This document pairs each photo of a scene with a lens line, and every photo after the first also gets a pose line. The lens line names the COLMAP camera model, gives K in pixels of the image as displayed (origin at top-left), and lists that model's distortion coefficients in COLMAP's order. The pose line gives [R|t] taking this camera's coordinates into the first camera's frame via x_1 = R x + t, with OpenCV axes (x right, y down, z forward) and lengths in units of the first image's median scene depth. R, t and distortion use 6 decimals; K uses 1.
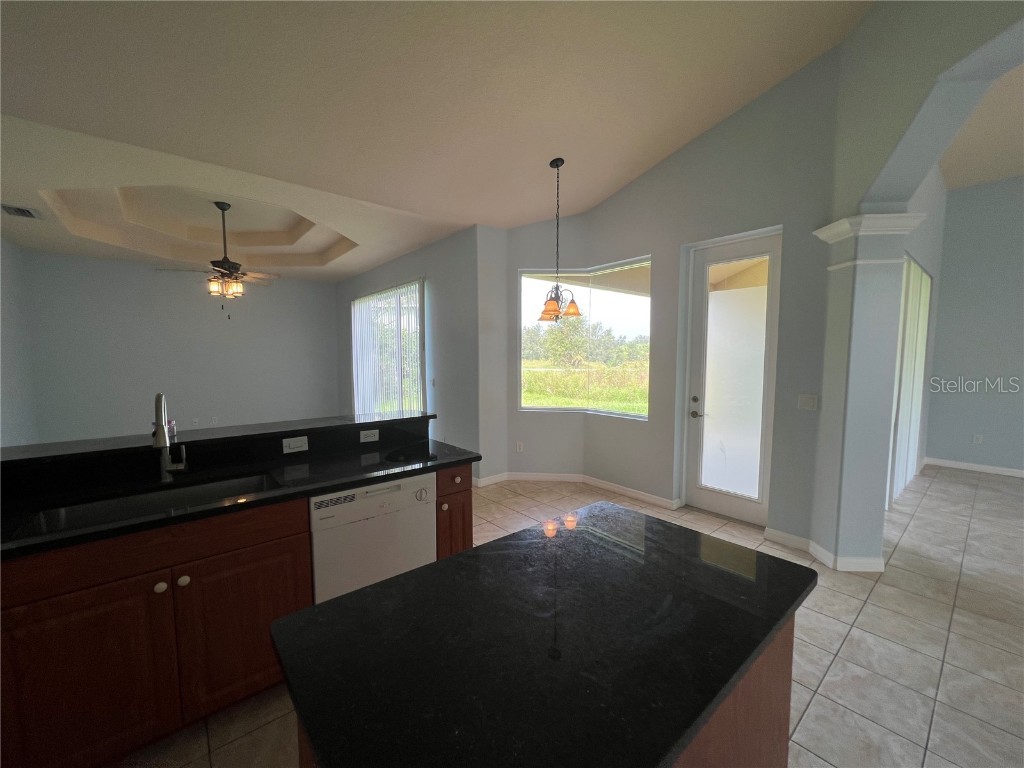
lens RADIAL K [[410.9, 0, 512.3], [0, 410.9, 387.9], [0, 0, 1]] dist [-0.001885, 0.000738]
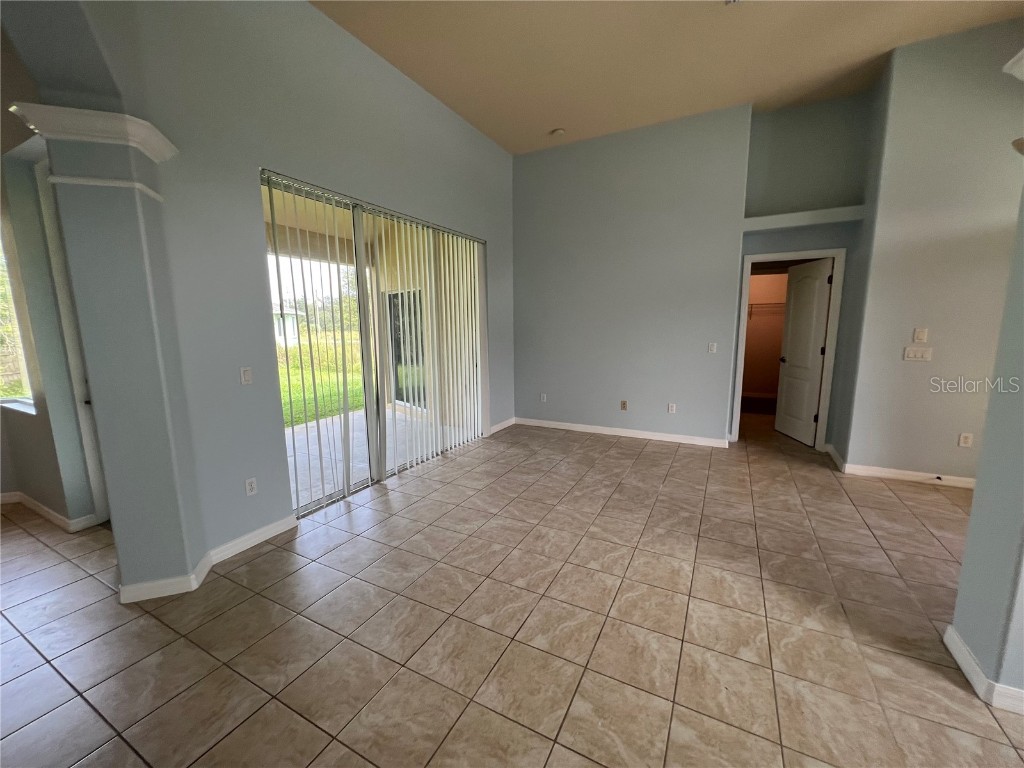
lens RADIAL K [[410.9, 0, 512.3], [0, 410.9, 387.9], [0, 0, 1]] dist [-0.001885, 0.000738]
pose [[0.923640, -0.064450, 0.377804, 0.687200], [0.039009, 0.996449, 0.074618, 0.010108], [-0.381272, -0.054182, 0.922874, 0.019254]]
